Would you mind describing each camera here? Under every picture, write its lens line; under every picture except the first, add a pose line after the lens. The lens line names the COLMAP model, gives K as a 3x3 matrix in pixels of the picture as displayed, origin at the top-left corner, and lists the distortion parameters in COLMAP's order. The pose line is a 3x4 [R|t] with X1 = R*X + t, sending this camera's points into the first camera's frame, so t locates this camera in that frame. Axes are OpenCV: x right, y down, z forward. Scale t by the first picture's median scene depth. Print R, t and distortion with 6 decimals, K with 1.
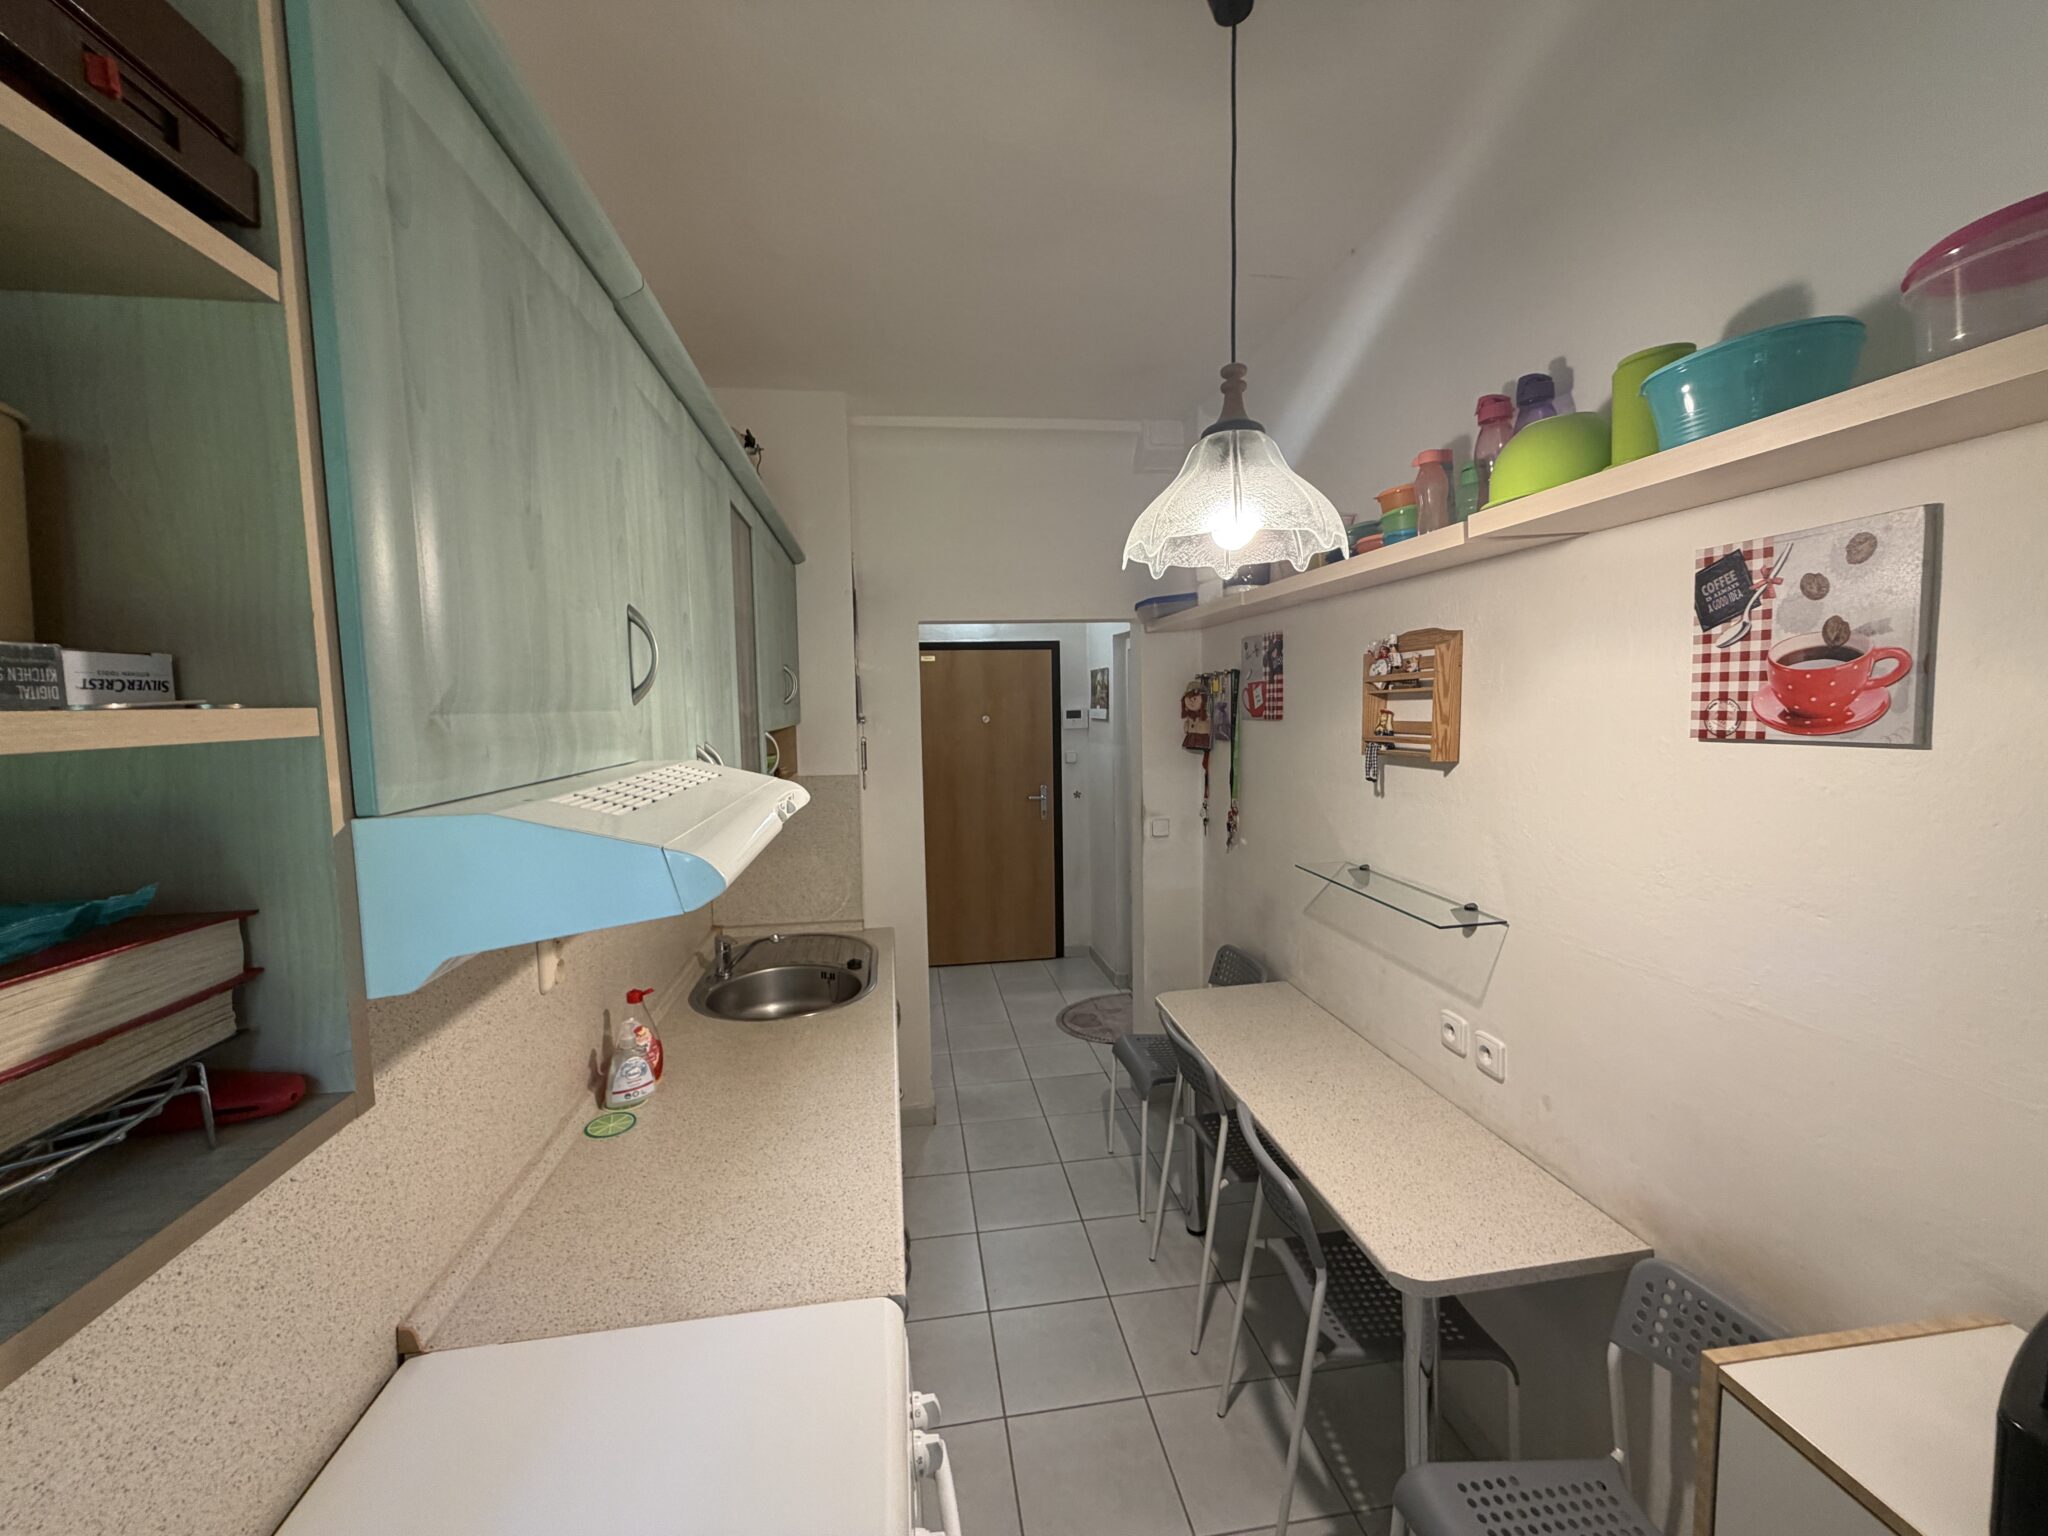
lens RADIAL K [[815.1, 0, 1019.1], [0, 815.1, 759.3], [0, 0, 1]] dist [0.000611, -0.000073]
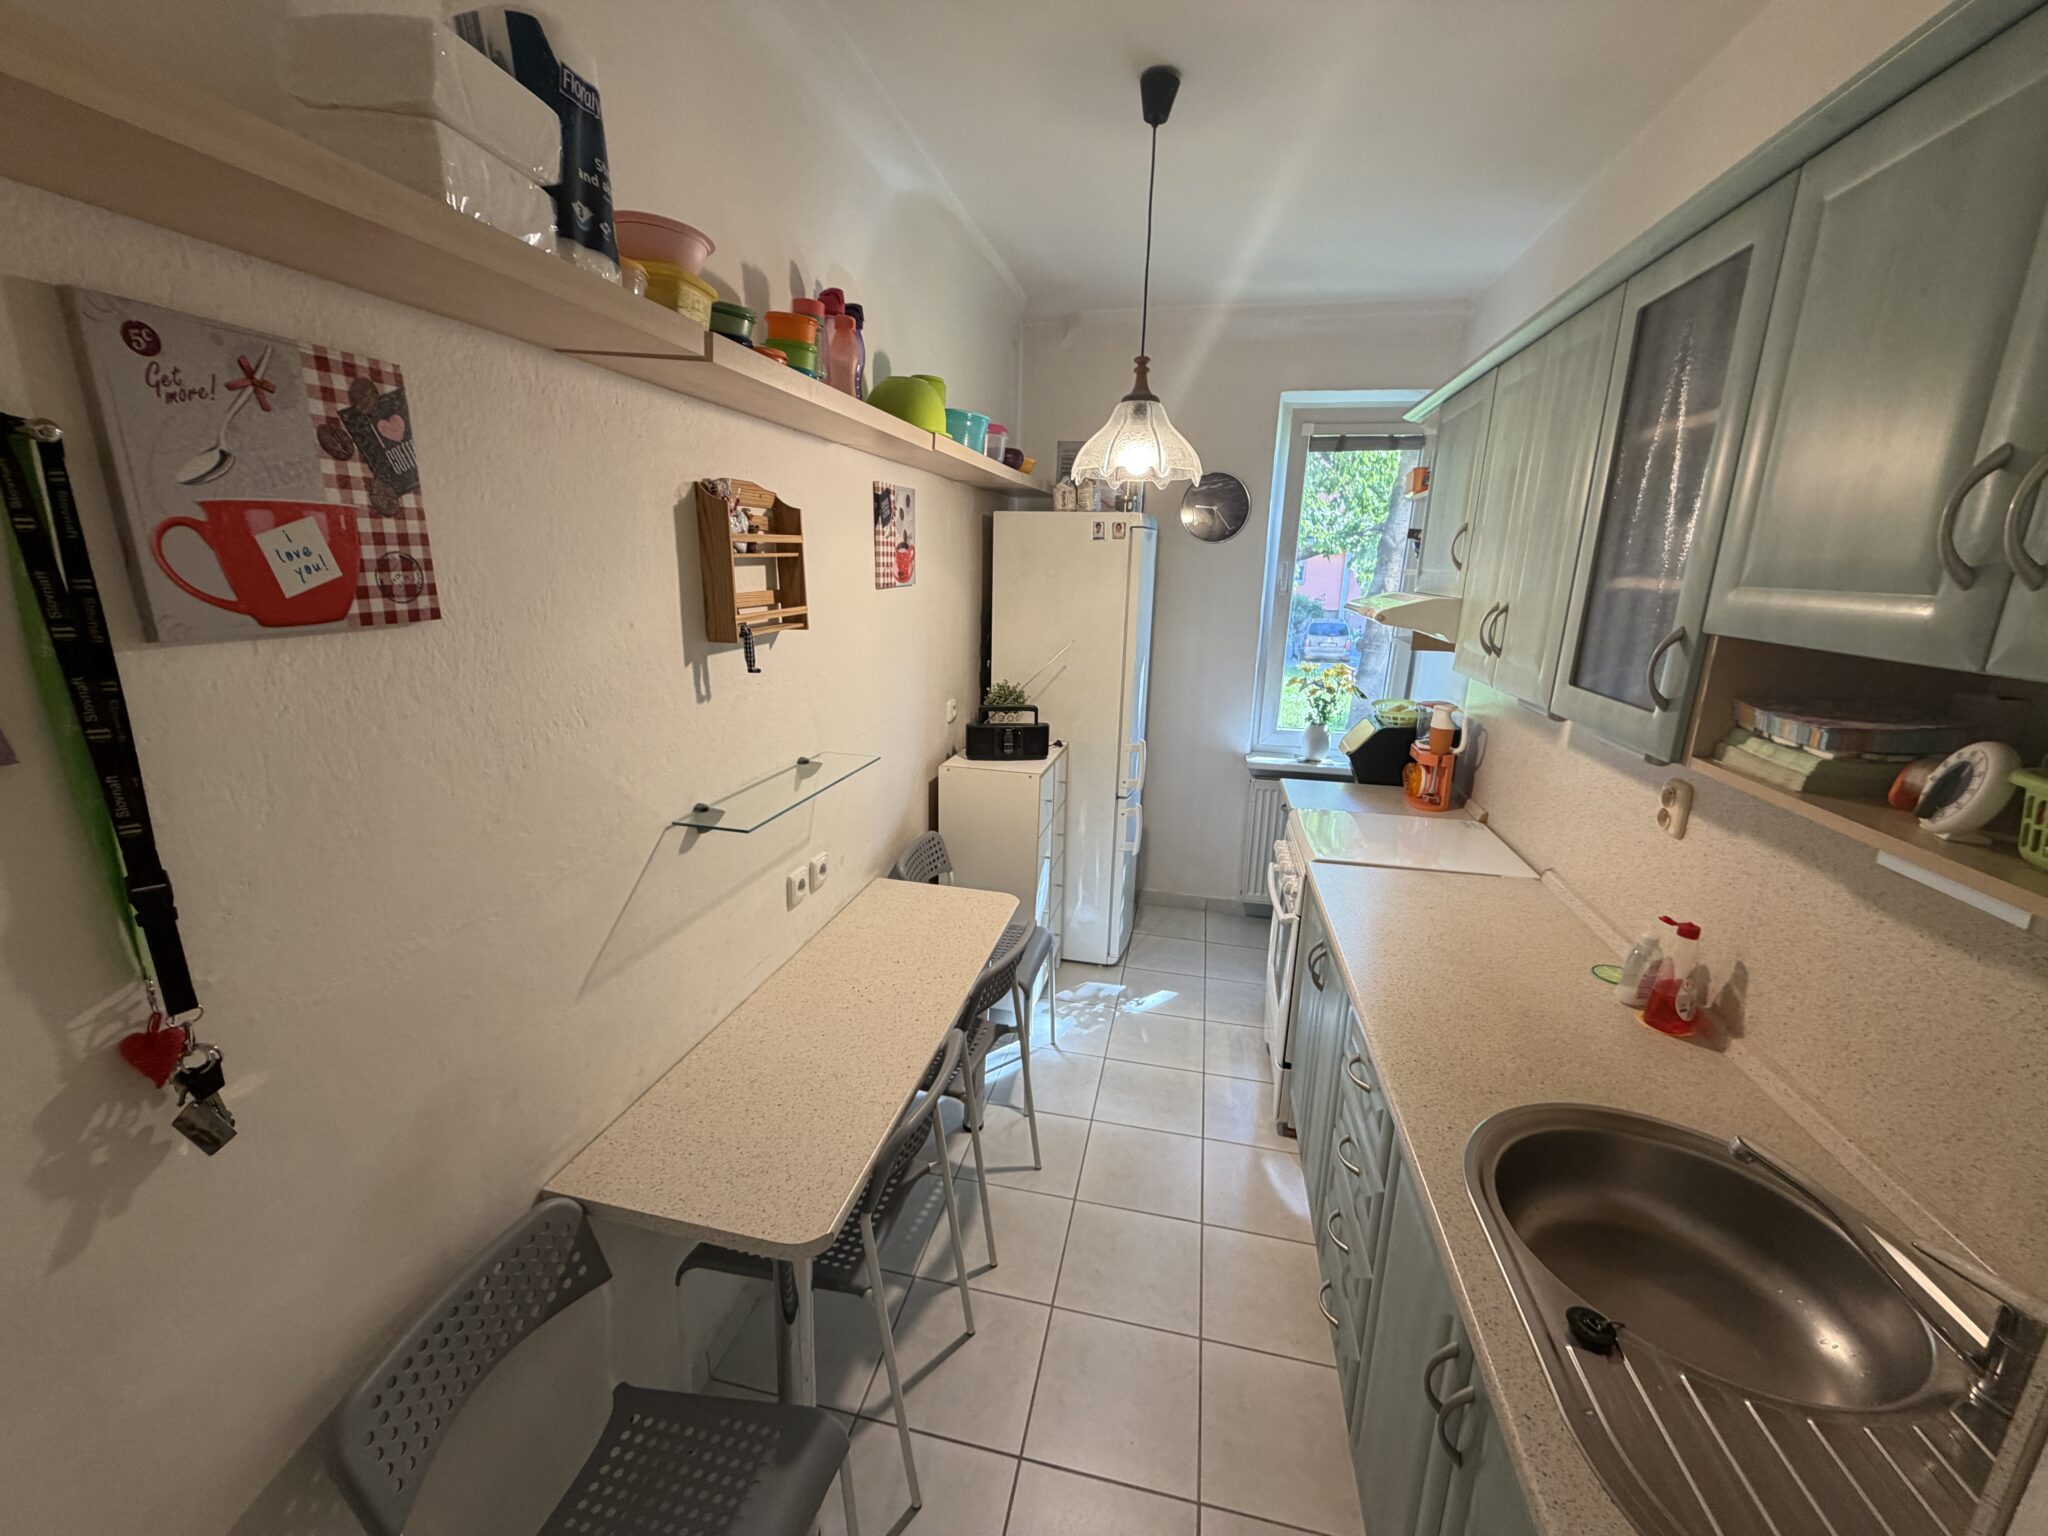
lens RADIAL K [[815.1, 0, 1018.2], [0, 815.1, 770.4], [0, 0, 1]] dist [0.000611, -0.000073]
pose [[-0.931478, -0.082914, 0.354224, -0.088019], [0.031839, 0.951367, 0.306411, -0.112482], [-0.362403, 0.296693, -0.883537, 1.576311]]
